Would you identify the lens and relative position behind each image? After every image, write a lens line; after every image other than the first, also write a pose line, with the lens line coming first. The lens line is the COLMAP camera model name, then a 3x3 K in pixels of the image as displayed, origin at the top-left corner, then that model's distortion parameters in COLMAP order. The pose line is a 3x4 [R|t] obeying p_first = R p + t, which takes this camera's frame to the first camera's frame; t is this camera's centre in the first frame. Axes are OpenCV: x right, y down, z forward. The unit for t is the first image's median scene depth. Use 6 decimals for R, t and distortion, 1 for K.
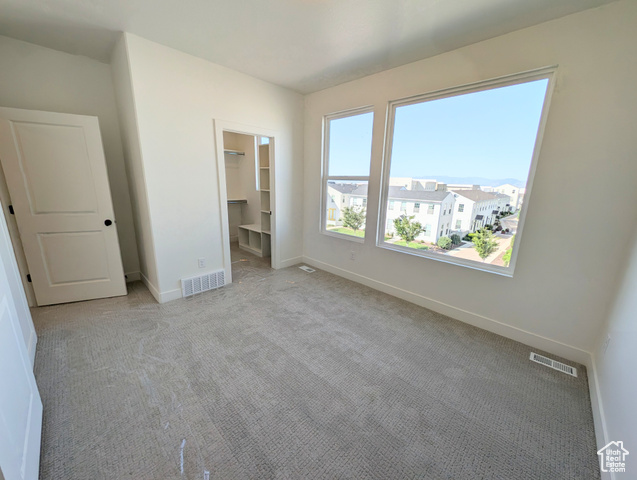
lens RADIAL K [[245.5, 0, 318.0], [0, 245.5, 238.4], [0, 0, 1]] dist [0.000897, -0.000023]
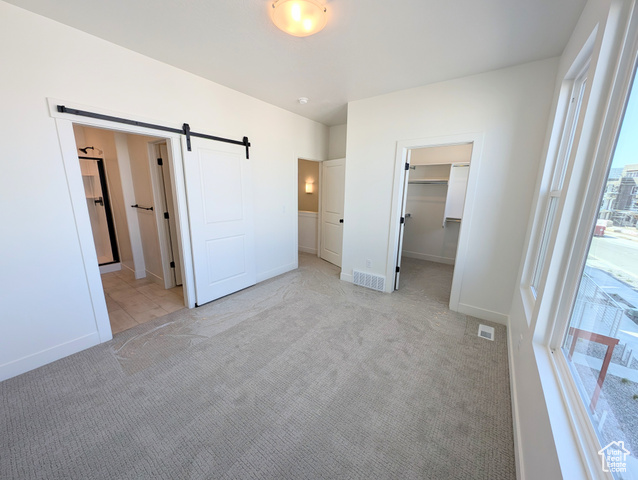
lens RADIAL K [[237.7, 0, 319.9], [0, 237.7, 238.8], [0, 0, 1]] dist [-0.000137, -0.000555]
pose [[0.133873, 0.185725, -0.973439, 0.620602], [-0.236434, 0.959901, 0.150626, -0.137930], [0.962381, 0.209989, 0.172416, 0.551957]]
